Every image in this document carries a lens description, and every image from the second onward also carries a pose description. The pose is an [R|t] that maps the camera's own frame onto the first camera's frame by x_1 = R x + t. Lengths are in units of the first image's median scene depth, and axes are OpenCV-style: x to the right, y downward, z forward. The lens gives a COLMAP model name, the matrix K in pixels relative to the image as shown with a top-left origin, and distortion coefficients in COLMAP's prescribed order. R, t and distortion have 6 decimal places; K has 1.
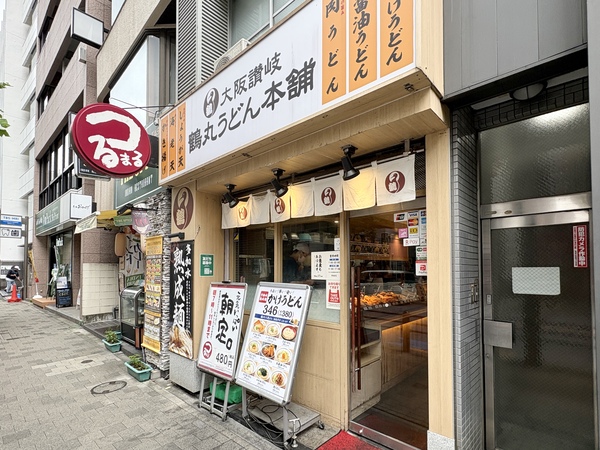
lens RADIAL K [[297.5, 0, 300.6], [0, 297.5, 229.5], [0, 0, 1]] dist [-0.001376, -0.000268]
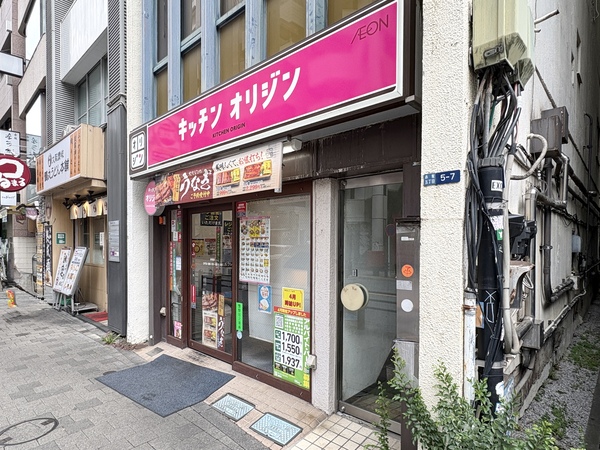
lens RADIAL K [[343.4, 0, 300.0], [0, 343.4, 225.0], [0, 0, 1]] dist [0.000257, 0.000553]
pose [[0.999638, 0.026889, 0.000800, 1.211680], [-0.026893, 0.998188, 0.053836, -0.126104], [0.000649, -0.053838, 0.998549, -1.184566]]
